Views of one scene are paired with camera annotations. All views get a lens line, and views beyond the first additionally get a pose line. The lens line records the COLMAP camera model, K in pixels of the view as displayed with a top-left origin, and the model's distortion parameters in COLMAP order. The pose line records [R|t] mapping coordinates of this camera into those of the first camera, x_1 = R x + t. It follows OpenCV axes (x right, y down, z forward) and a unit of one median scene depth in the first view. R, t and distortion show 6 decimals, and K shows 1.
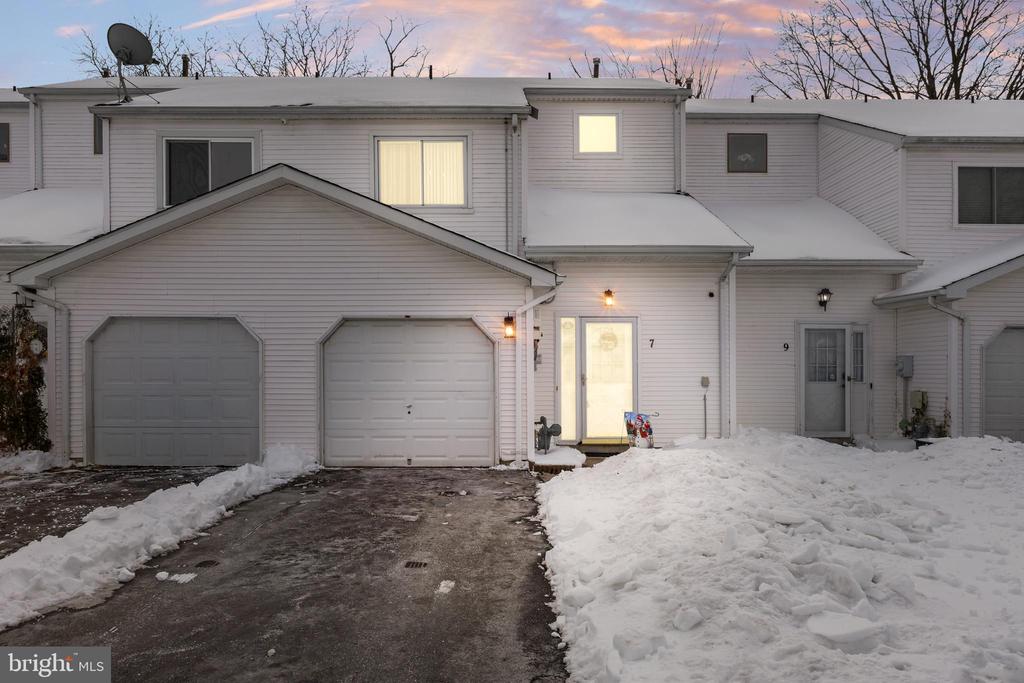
lens RADIAL K [[619.8, 0, 512.0], [0, 619.8, 341.5], [0, 0, 1]] dist [-0.007333, -0.000073]
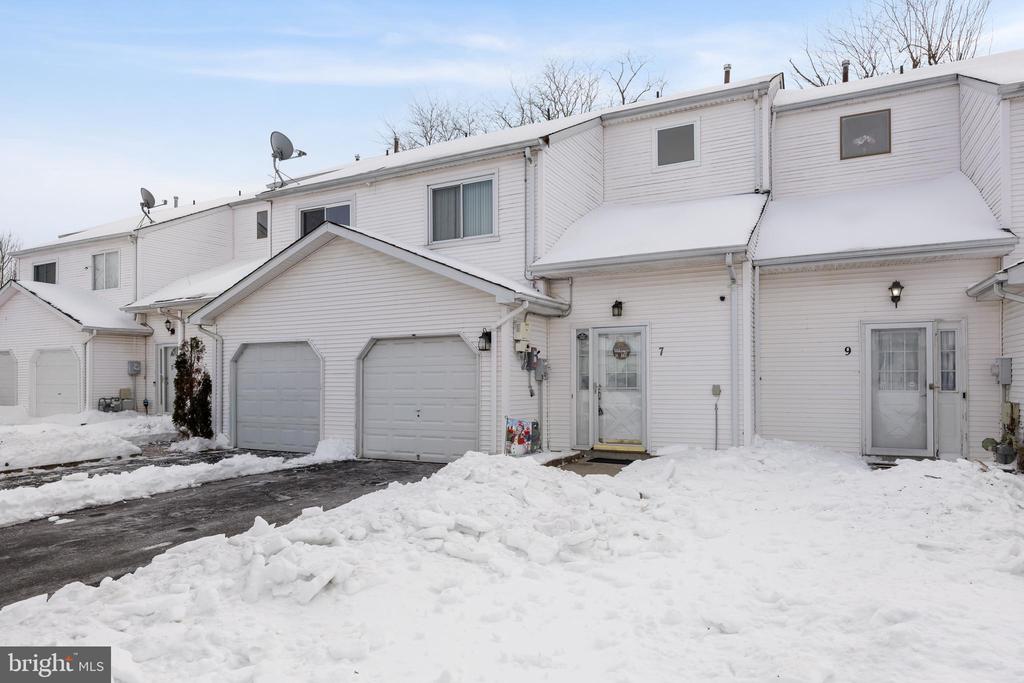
lens RADIAL K [[560.7, 0, 507.7], [0, 560.7, 346.9], [0, 0, 1]] dist [-0.003215, -0.001338]
pose [[0.909799, -0.030888, -0.413898, 0.370034], [0.025986, 0.999510, -0.017470, 0.004939], [0.414235, 0.005139, 0.910155, 0.078058]]
